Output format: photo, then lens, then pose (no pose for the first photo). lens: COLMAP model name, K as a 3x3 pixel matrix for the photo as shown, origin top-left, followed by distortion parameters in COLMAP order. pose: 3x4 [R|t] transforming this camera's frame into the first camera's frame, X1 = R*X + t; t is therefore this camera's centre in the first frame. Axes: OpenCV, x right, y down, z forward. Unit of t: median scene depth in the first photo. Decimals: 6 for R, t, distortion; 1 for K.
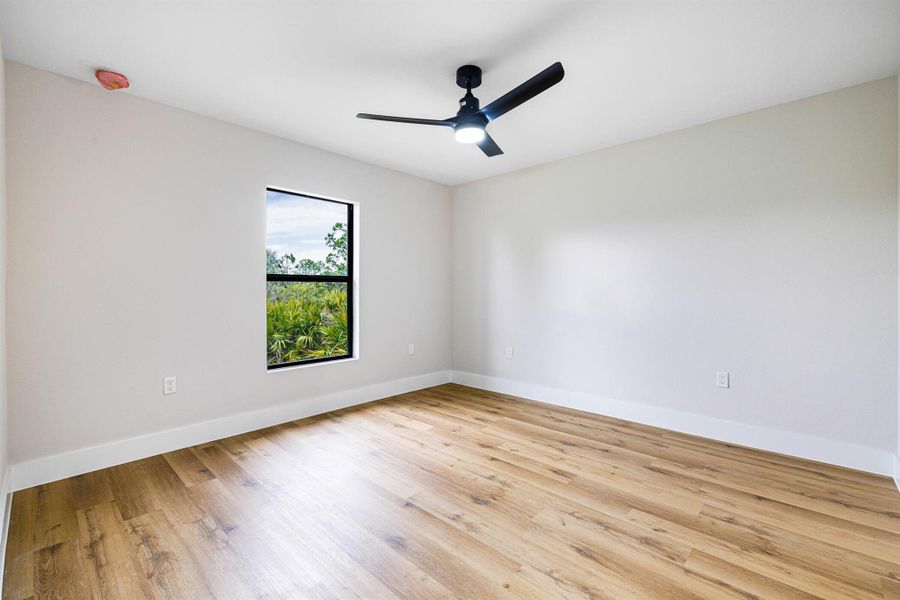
lens RADIAL K [[405.7, 0, 447.3], [0, 405.7, 294.2], [0, 0, 1]] dist [0.001303, 0.000021]
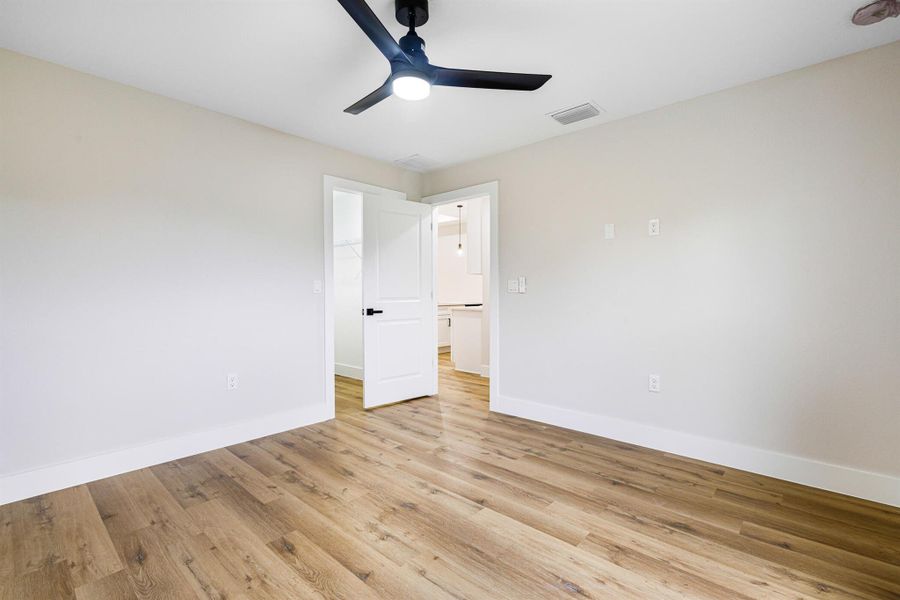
lens RADIAL K [[405.7, 0, 447.3], [0, 405.7, 294.2], [0, 0, 1]] dist [0.001303, 0.000021]
pose [[-0.999920, 0.004066, -0.011988, -0.001813], [0.003973, 0.999962, 0.007771, -0.015307], [0.012020, 0.007722, -0.999898, 1.941137]]
